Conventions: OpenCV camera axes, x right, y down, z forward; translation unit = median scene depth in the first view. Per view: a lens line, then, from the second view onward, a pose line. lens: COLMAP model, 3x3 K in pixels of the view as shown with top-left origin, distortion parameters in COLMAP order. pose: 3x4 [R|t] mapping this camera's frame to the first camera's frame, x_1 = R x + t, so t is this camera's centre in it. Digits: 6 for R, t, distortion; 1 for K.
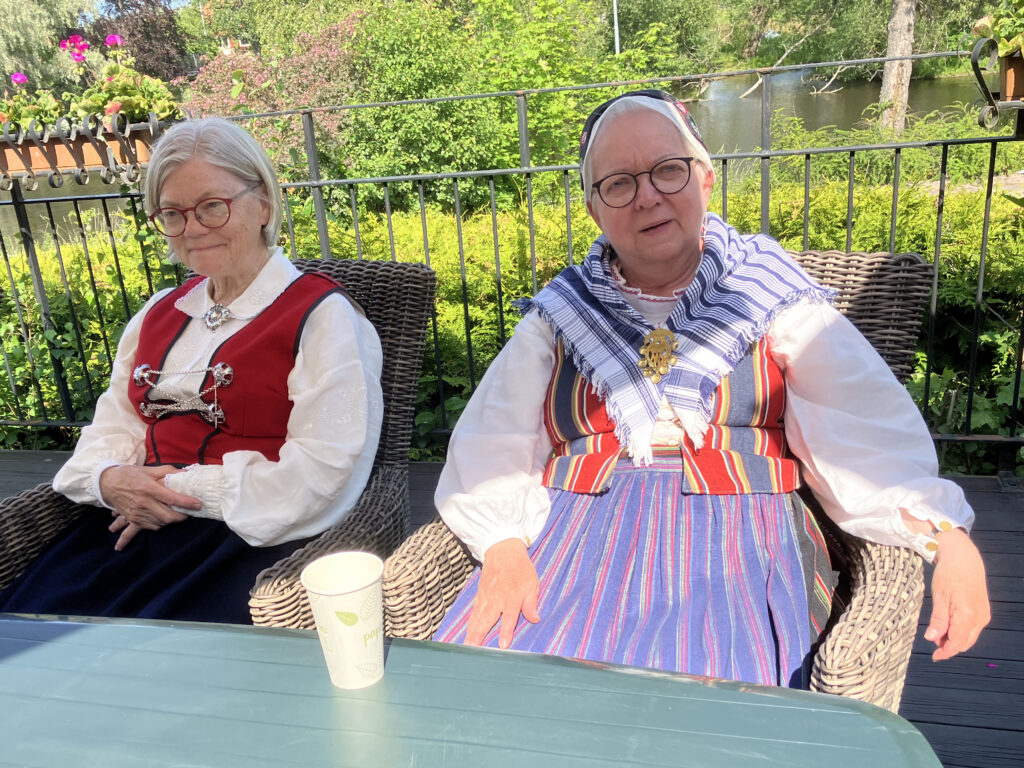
lens RADIAL K [[1063.0, 0, 488.7], [0, 1063.0, 491.4], [0, 0, 1]] dist [-0.002020, -0.004436]
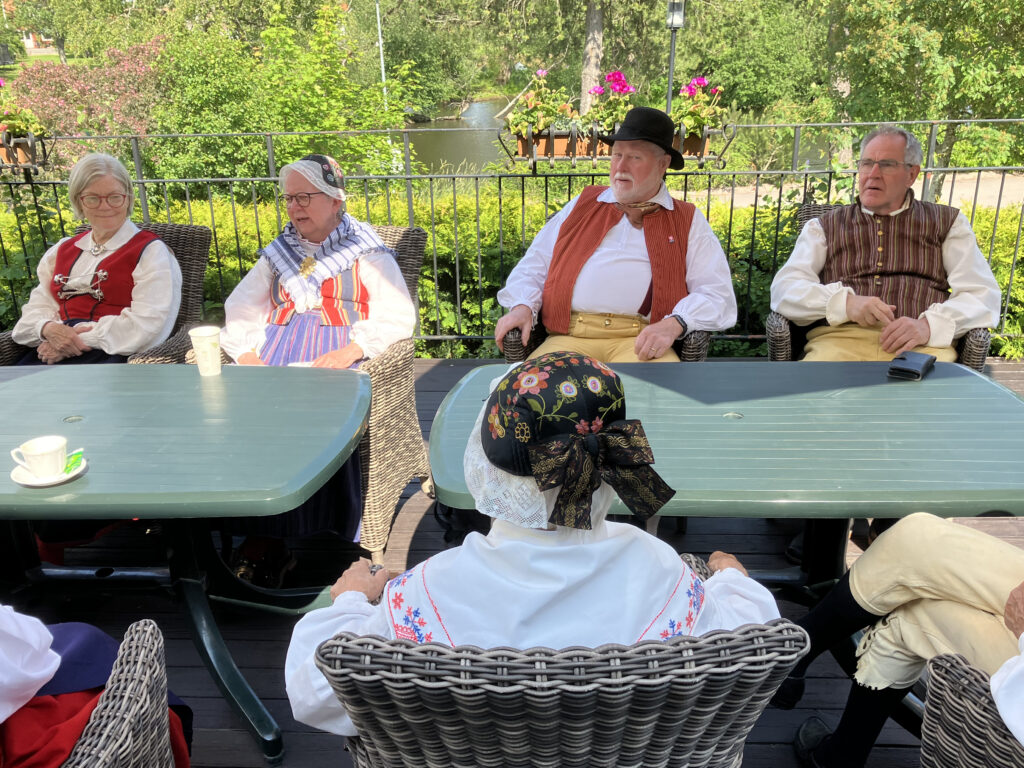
lens RADIAL K [[955.4, 0, 516.1], [0, 955.4, 425.0], [0, 0, 1]] dist [0.013822, 0.015484]
pose [[0.973802, -0.017727, 0.226708, 0.016646], [0.025303, 0.999213, -0.030552, 0.041441], [-0.225987, 0.035488, 0.973484, -0.159551]]
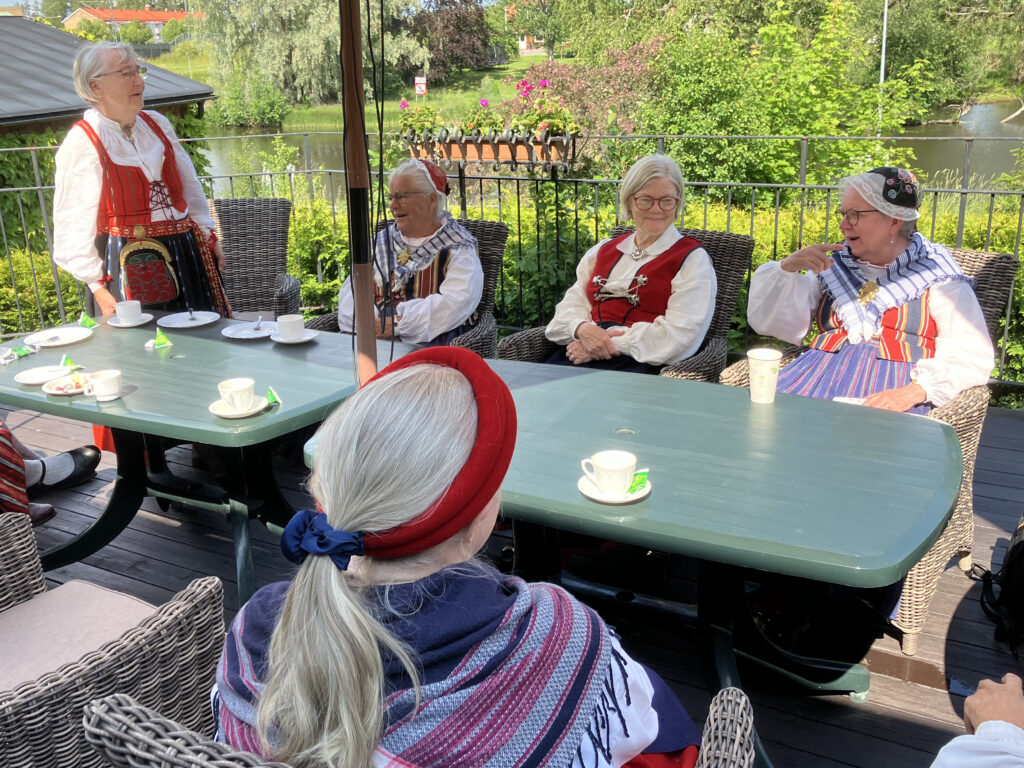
lens RADIAL K [[1027.8, 0, 512.0], [0, 1027.8, 384.0], [0, 0, 1]] dist [0.007783, -0.013094]
pose [[0.973502, 0.125074, -0.191443, -0.015178], [-0.139283, 0.988272, -0.062605, 0.037893], [0.181368, 0.087611, 0.979505, -0.147046]]
